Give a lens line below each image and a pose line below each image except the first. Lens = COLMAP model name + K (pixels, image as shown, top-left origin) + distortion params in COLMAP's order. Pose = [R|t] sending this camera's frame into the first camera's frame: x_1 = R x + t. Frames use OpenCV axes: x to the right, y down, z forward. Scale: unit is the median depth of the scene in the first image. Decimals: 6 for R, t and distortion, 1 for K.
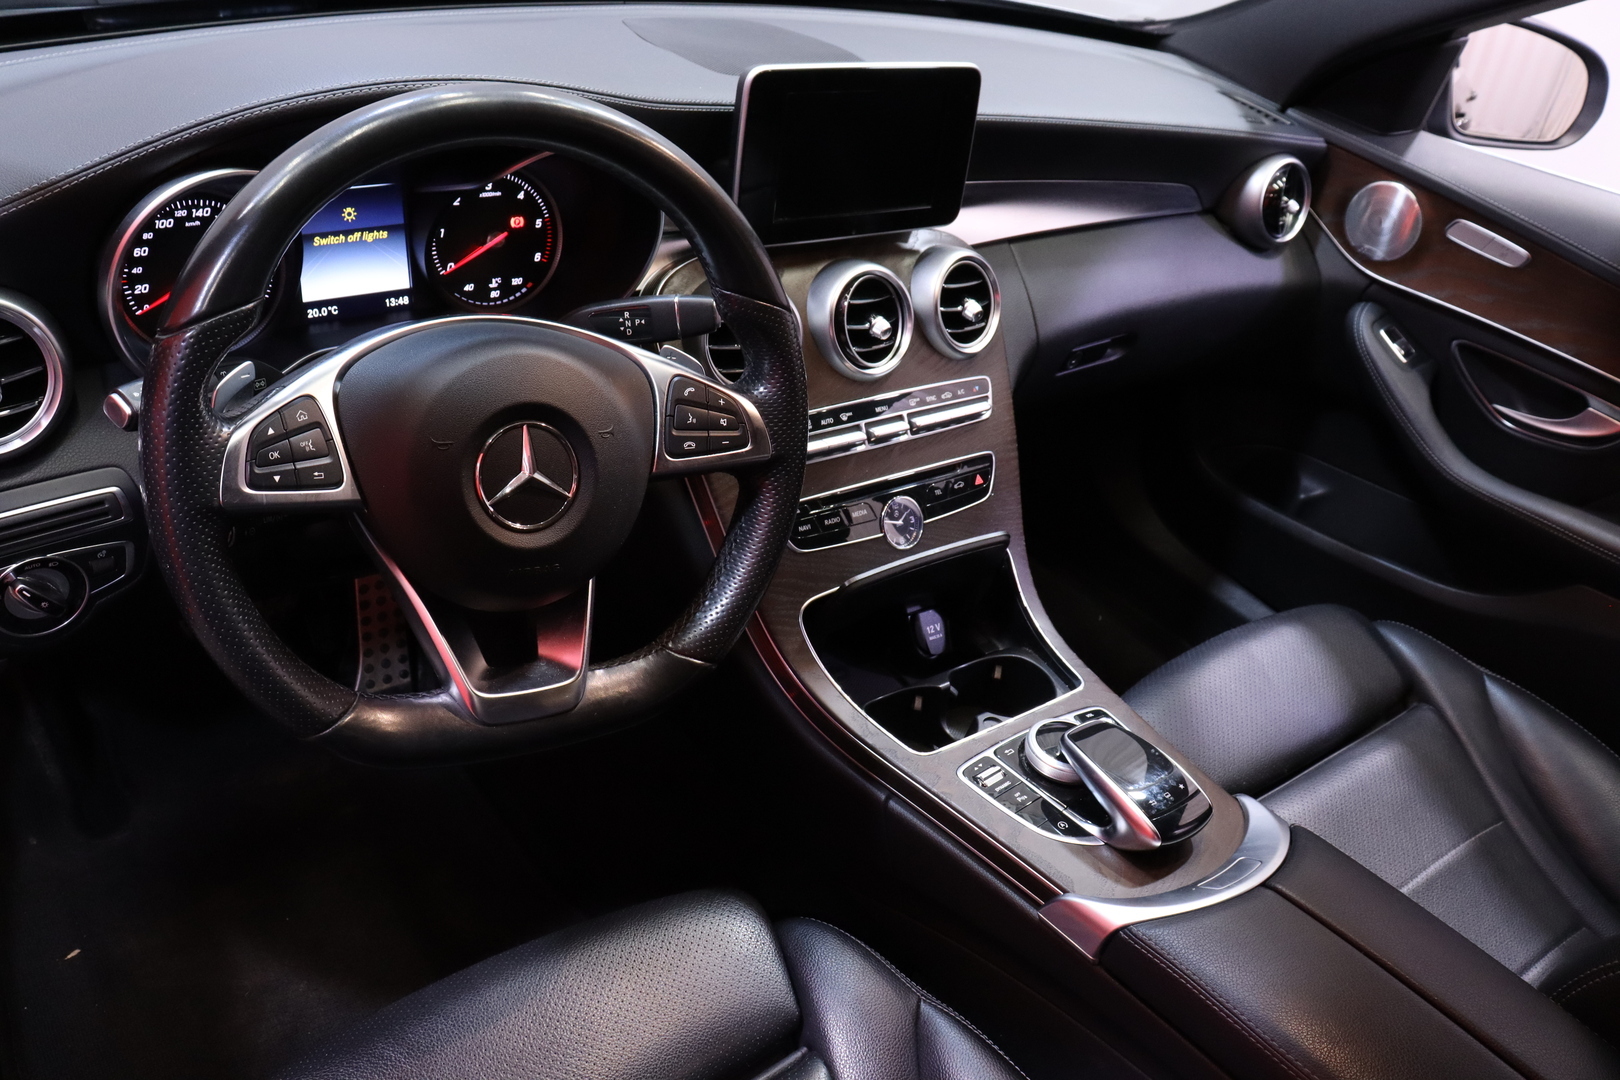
lens RADIAL K [[1310.9, 0, 774.7], [0, 1310.9, 530.0], [0, 0, 1]] dist [-0.165876, 0.111709]
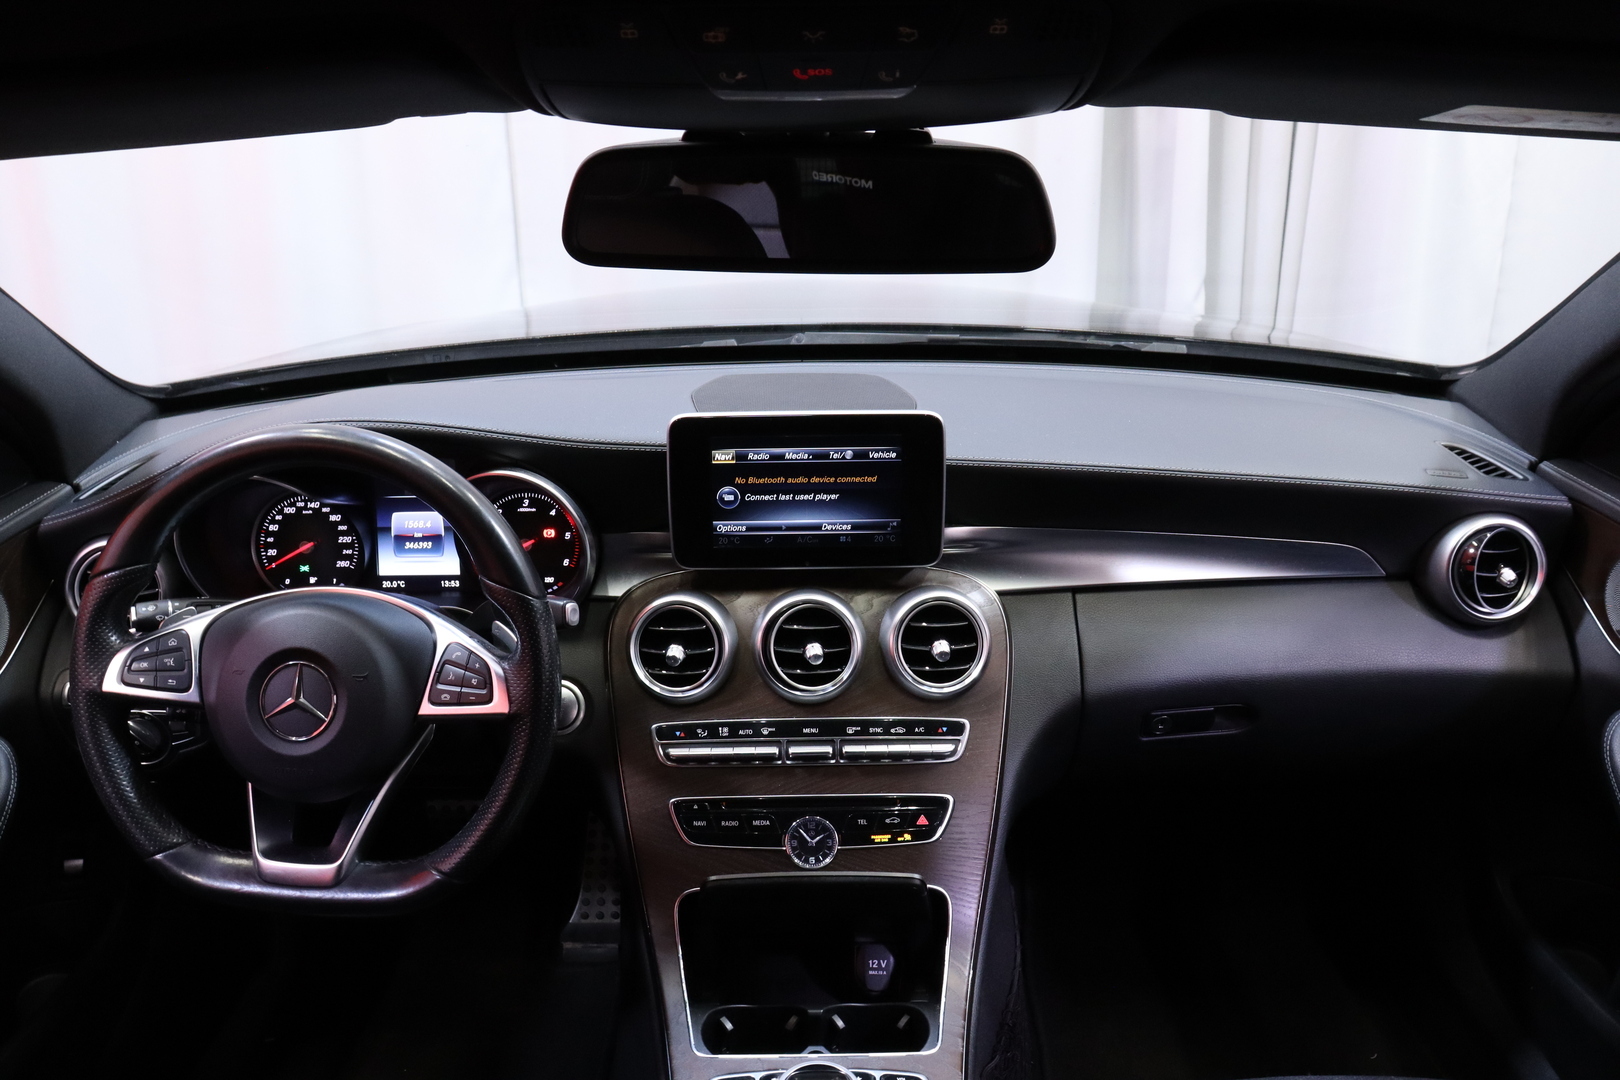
lens RADIAL K [[1310.9, 0, 799.4], [0, 1310.9, 539.3], [0, 0, 1]] dist [-0.165876, 0.111709]
pose [[0.806778, 0.059840, -0.587817, 0.728337], [-0.204986, 0.961415, -0.183470, -0.048783], [0.554158, 0.268514, 0.787915, 0.135319]]
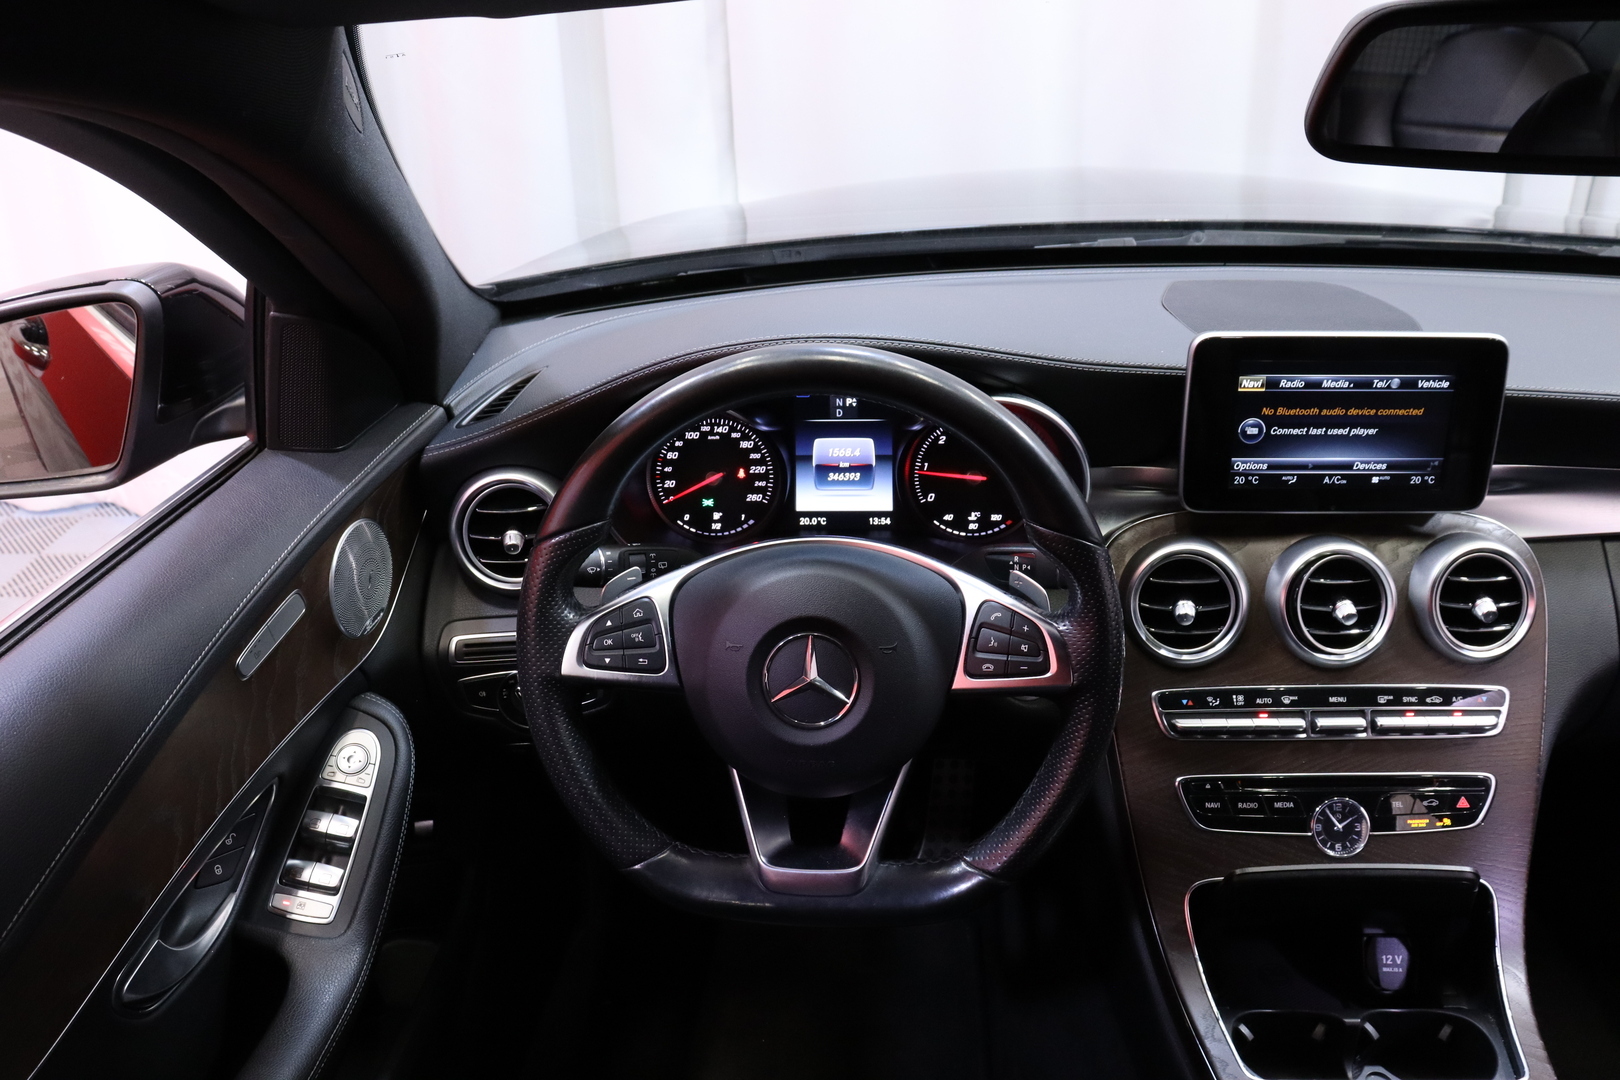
lens RADIAL K [[1310.9, 0, 803.5], [0, 1310.9, 537.8], [0, 0, 1]] dist [-0.165876, 0.111709]
pose [[0.761314, 0.117402, -0.637666, 0.377355], [-0.222143, 0.971177, -0.086413, -0.045025], [0.609142, 0.207441, 0.765450, 0.067525]]
